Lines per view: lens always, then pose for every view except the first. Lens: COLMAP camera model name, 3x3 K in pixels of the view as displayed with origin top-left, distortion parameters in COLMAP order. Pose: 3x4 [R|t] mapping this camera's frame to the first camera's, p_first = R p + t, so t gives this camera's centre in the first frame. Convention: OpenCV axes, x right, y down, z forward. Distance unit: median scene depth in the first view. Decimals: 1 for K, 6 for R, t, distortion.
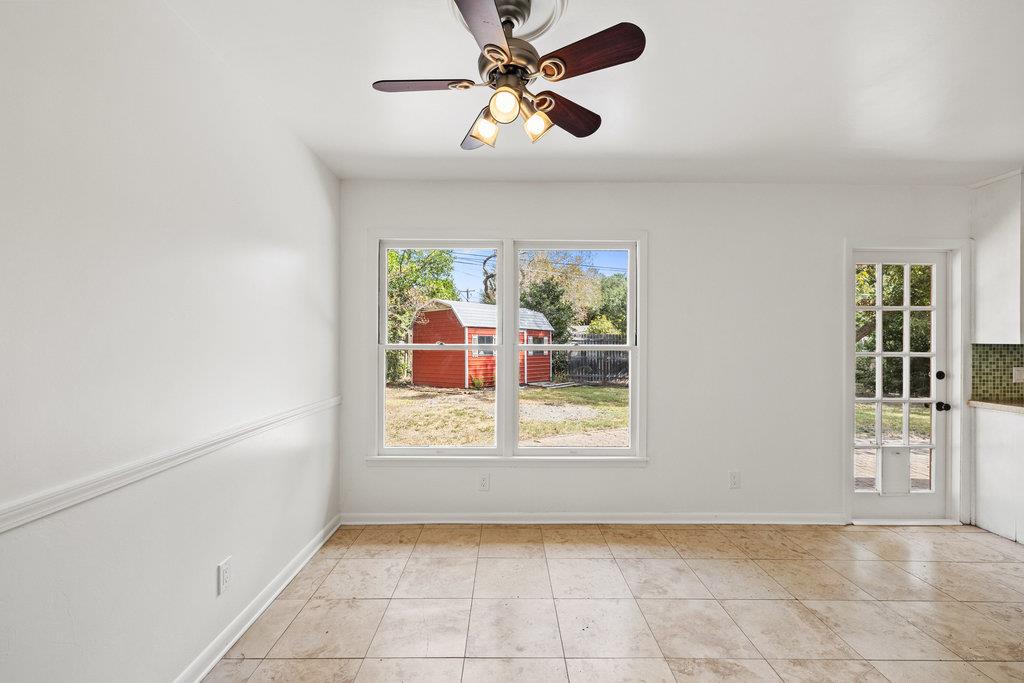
lens RADIAL K [[432.0, 0, 506.0], [0, 432.0, 338.0], [0, 0, 1]] dist [0.001715, 0.000389]
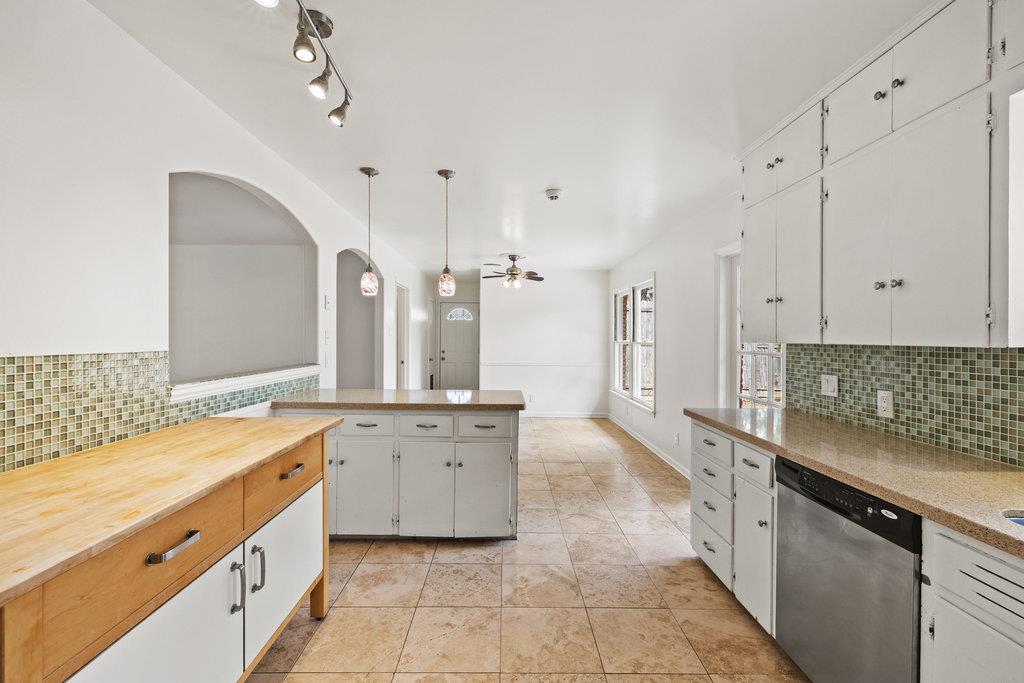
lens RADIAL K [[434.1, 0, 511.7], [0, 434.1, 339.4], [0, 0, 1]] dist [0.002166, 0.000522]
pose [[0.008129, -0.000114, -0.999967, 1.951622], [-0.001342, 0.999999, -0.000125, 0.007063], [0.999966, 0.001343, 0.008128, 0.453777]]
